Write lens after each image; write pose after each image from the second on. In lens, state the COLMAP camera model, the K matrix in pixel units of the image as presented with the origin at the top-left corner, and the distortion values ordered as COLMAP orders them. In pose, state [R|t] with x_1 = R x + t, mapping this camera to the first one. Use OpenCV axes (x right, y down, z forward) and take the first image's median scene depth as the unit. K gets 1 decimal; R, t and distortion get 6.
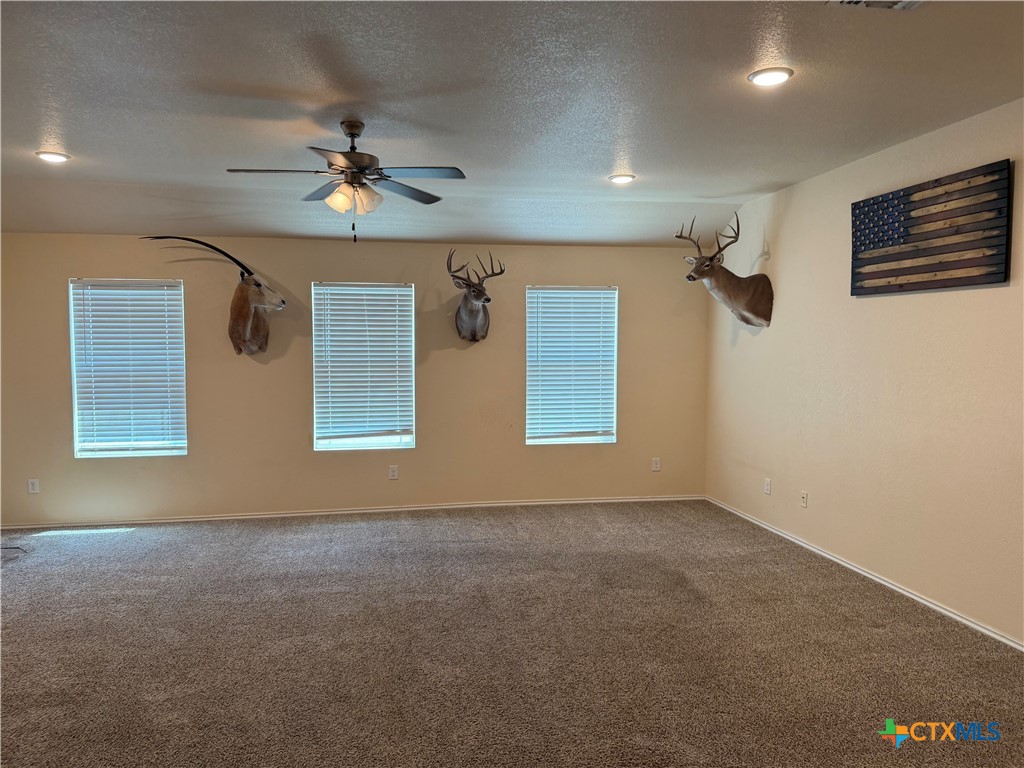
lens RADIAL K [[723.5, 0, 482.8], [0, 723.5, 398.8], [0, 0, 1]] dist [0.063837, -0.057440]
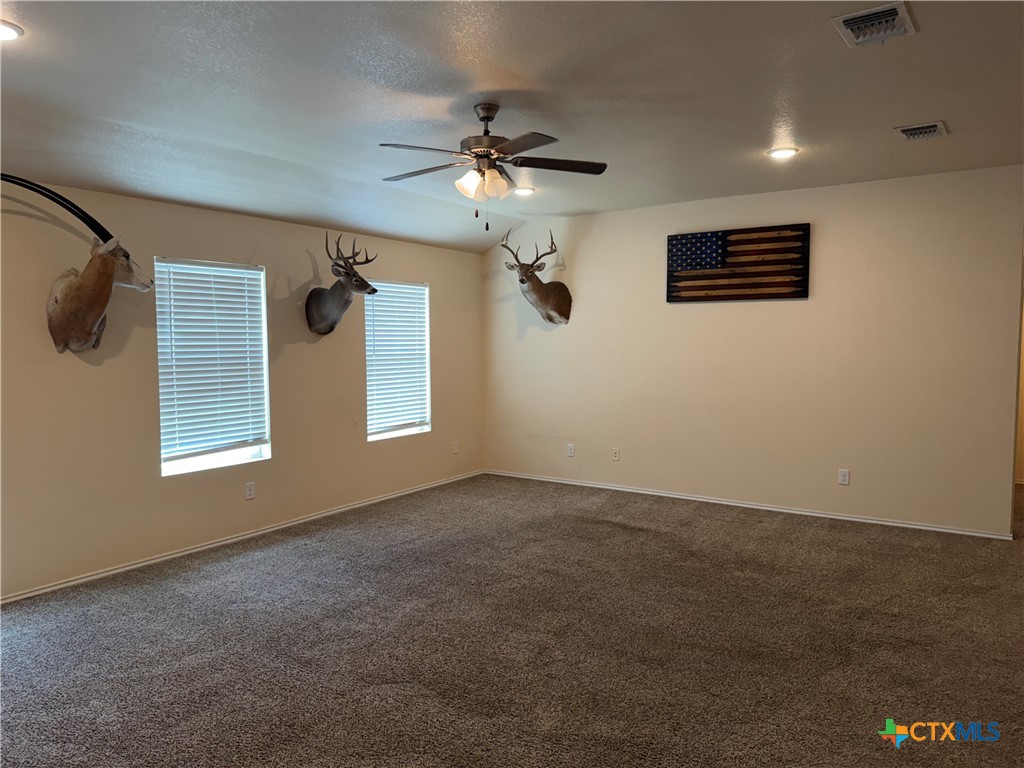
lens RADIAL K [[723.5, 0, 510.5], [0, 723.5, 404.6], [0, 0, 1]] dist [0.063837, -0.057440]
pose [[0.687952, -0.067064, 0.722651, -0.585159], [0.060605, 0.997552, 0.034881, -0.009779], [-0.723222, 0.019800, 0.690332, 0.216770]]
